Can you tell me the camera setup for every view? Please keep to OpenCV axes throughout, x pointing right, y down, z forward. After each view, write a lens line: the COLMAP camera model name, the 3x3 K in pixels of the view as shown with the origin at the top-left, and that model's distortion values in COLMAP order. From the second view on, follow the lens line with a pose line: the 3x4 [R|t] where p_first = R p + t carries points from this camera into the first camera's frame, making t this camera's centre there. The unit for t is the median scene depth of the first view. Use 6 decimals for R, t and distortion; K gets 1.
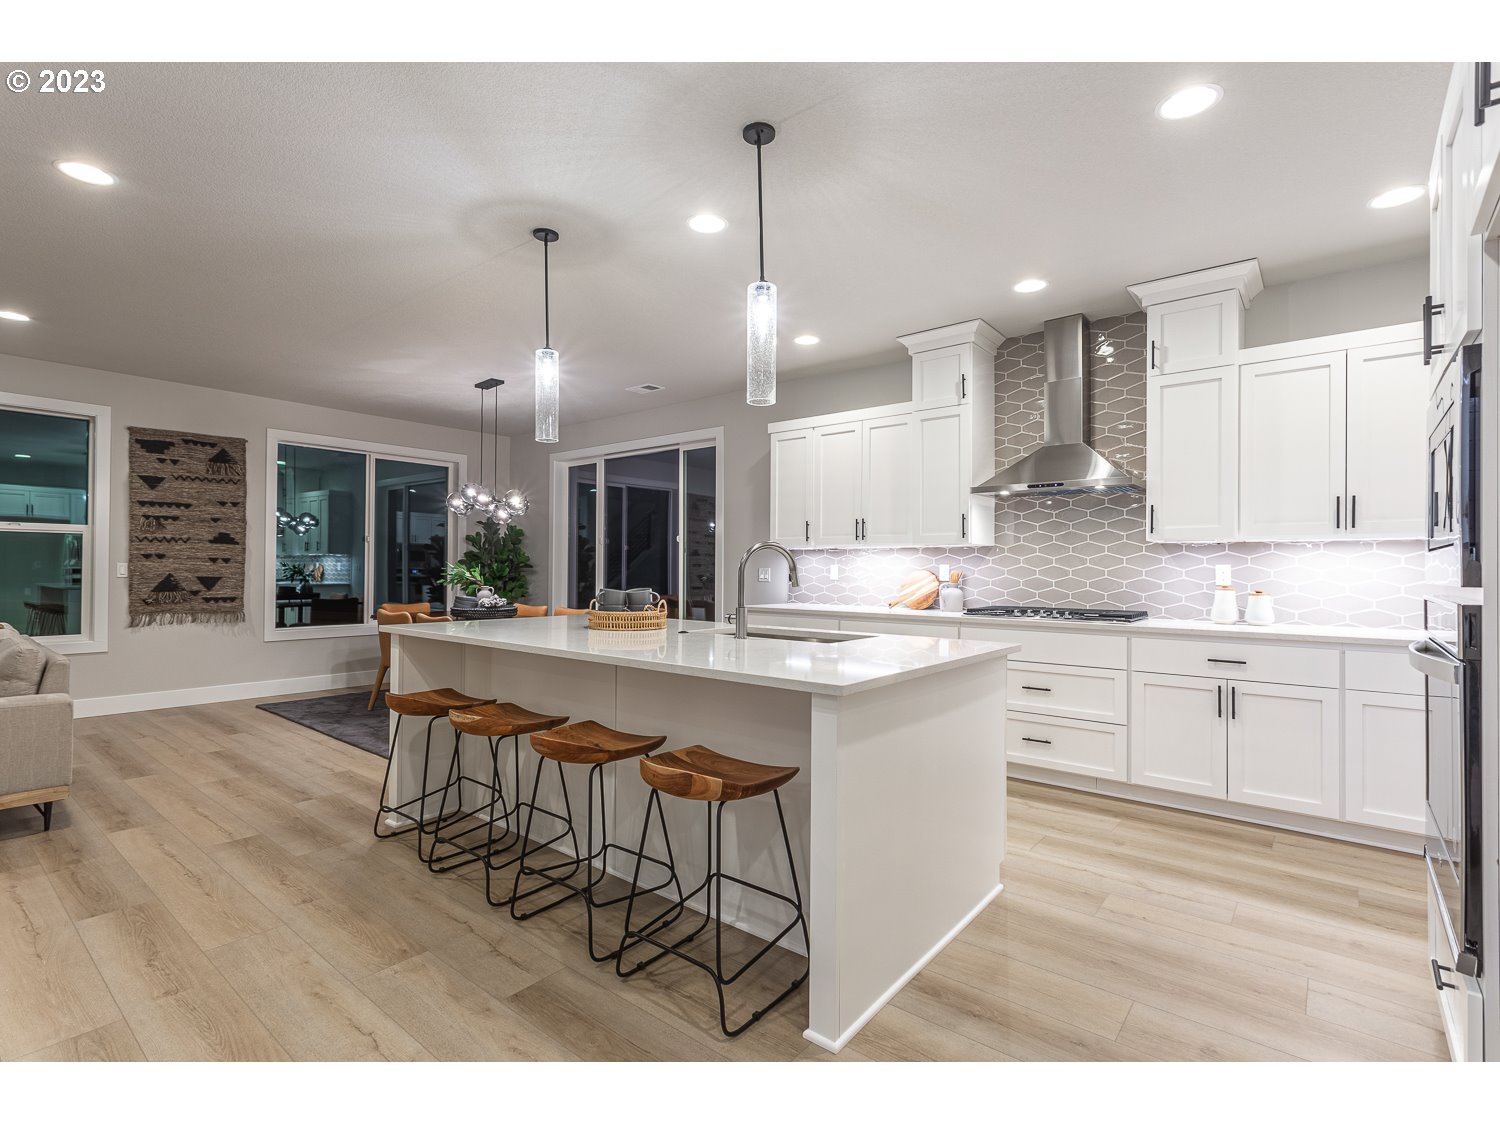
lens RADIAL K [[716.2, 0, 750.0], [0, 716.2, 562.5], [0, 0, 1]] dist [0.000379, 0.000142]
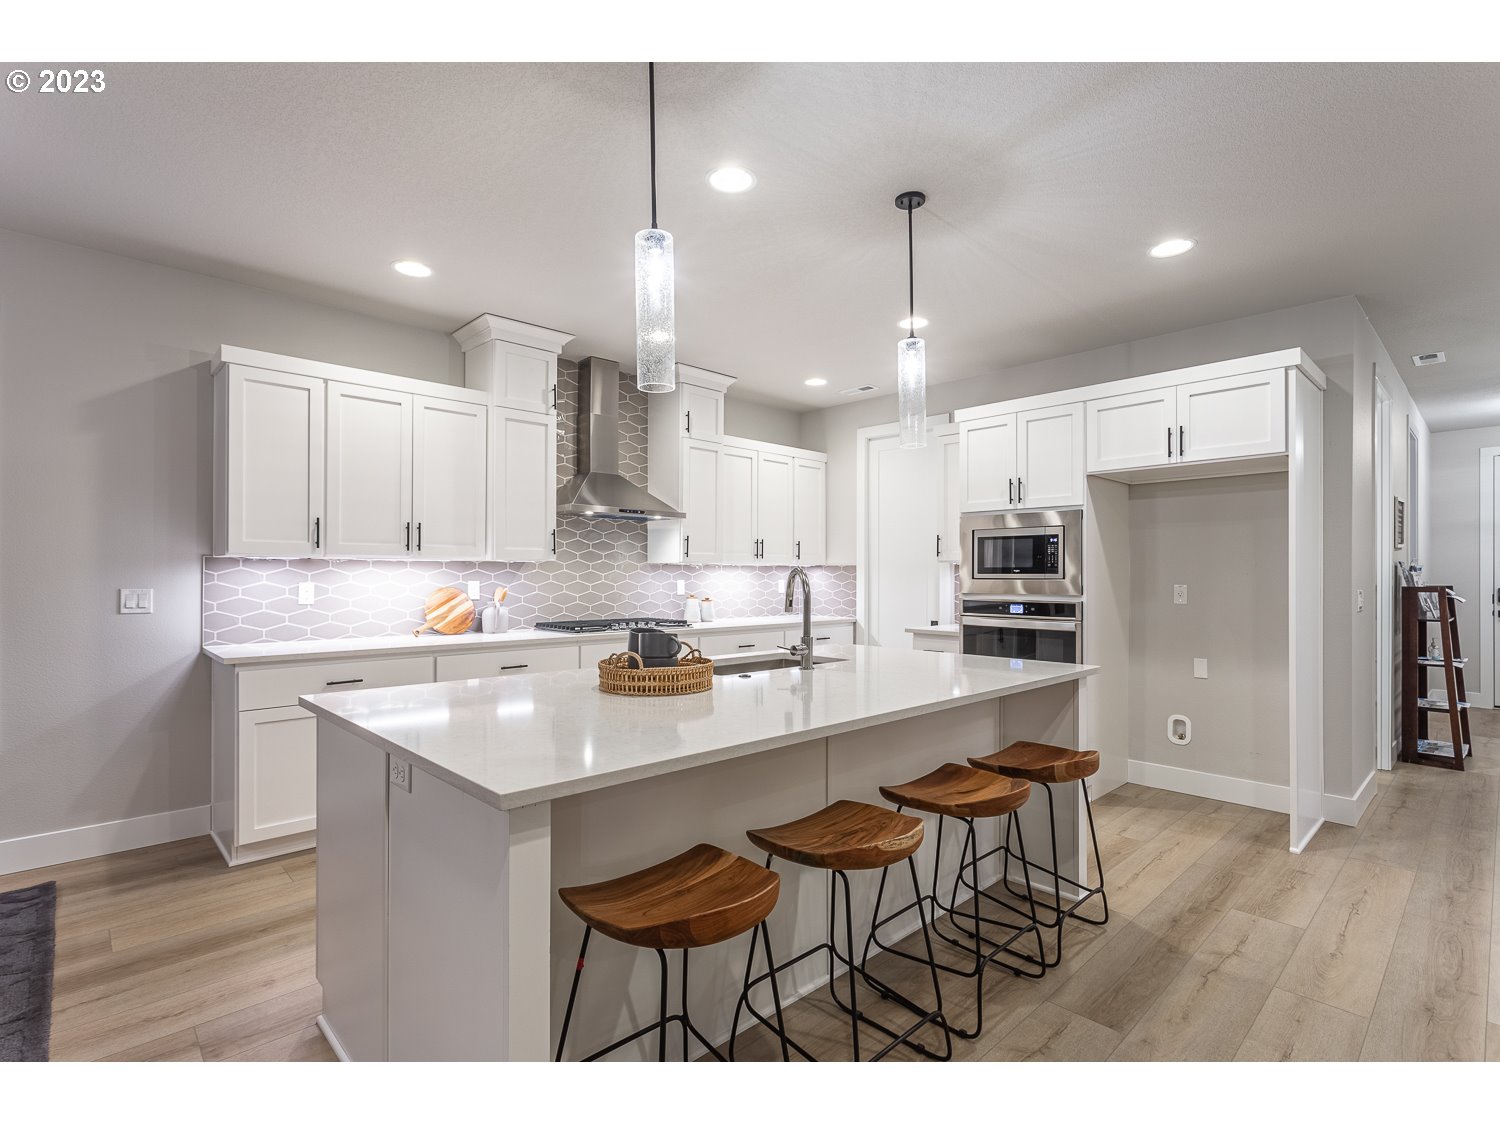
lens RADIAL K [[718.5, 0, 736.5], [0, 718.5, 570.3], [0, 0, 1]] dist [0.001999, 0.000534]
pose [[0.130099, 0.000132, 0.991501, -0.465050], [-0.009095, 0.999958, 0.001060, -0.011759], [-0.991459, -0.009155, 0.130095, 0.464166]]
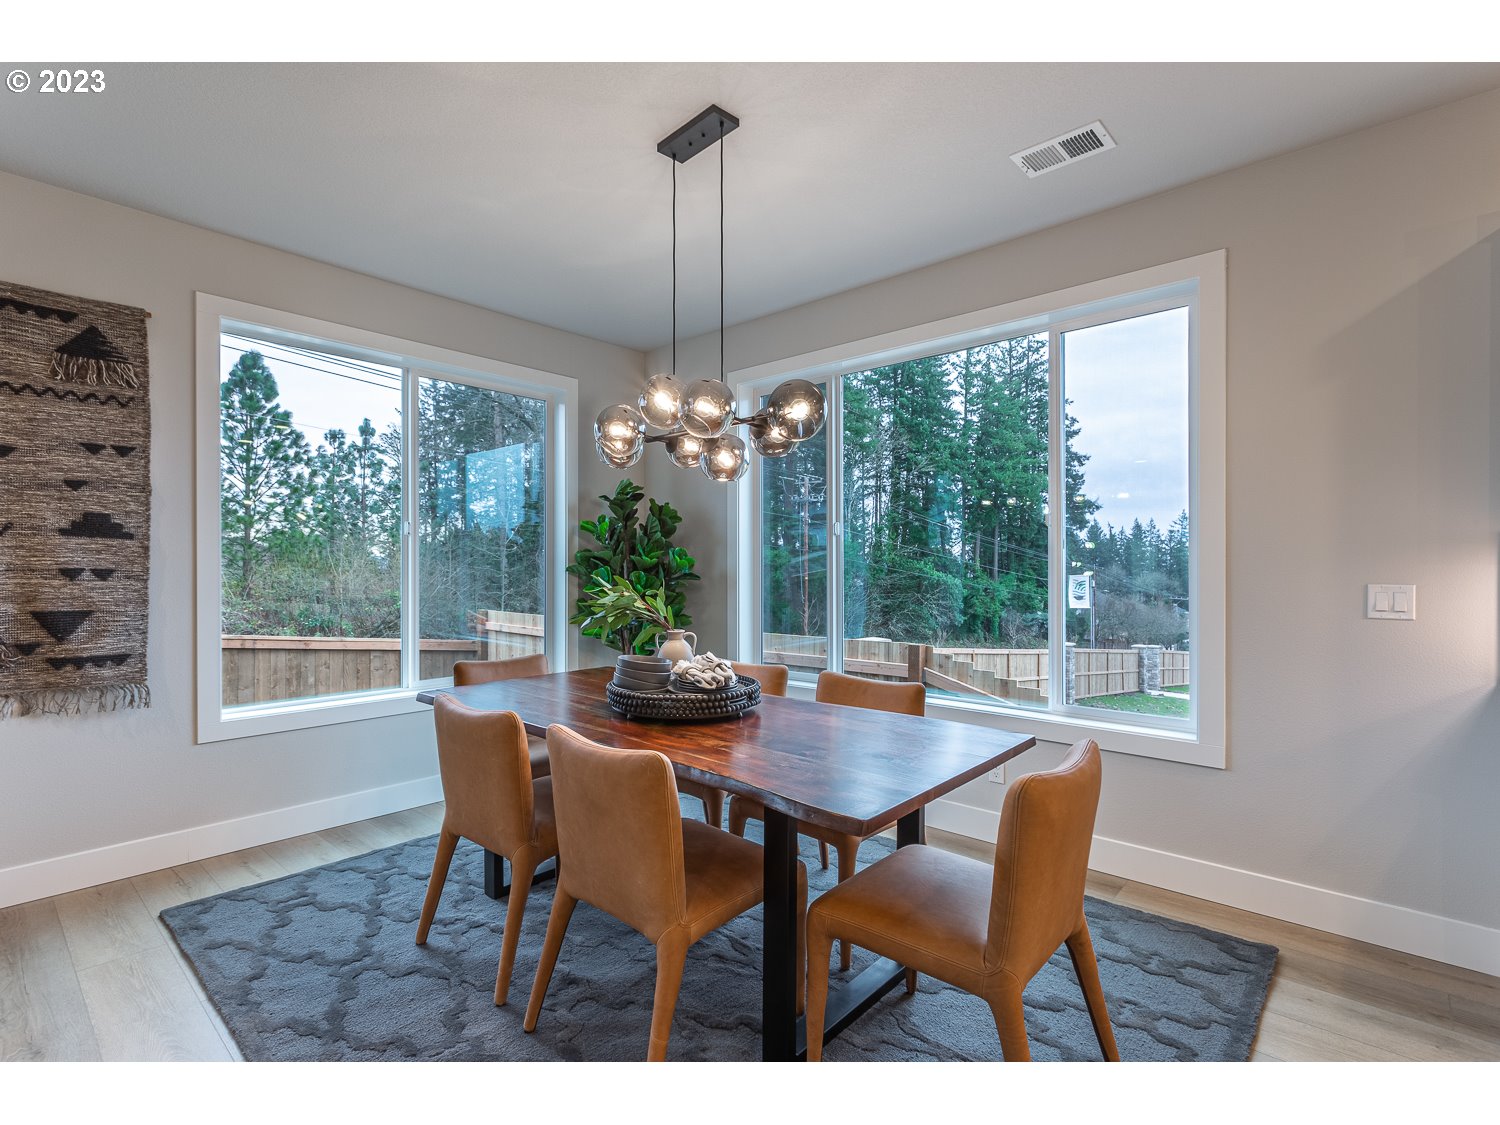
lens RADIAL K [[718.5, 0, 736.5], [0, 718.5, 570.3], [0, 0, 1]] dist [0.001999, 0.000534]
pose [[0.998594, -0.006577, -0.052600, -0.314477], [0.007158, 0.999915, 0.010856, -0.007517], [0.052524, -0.011218, 0.998557, 0.579747]]
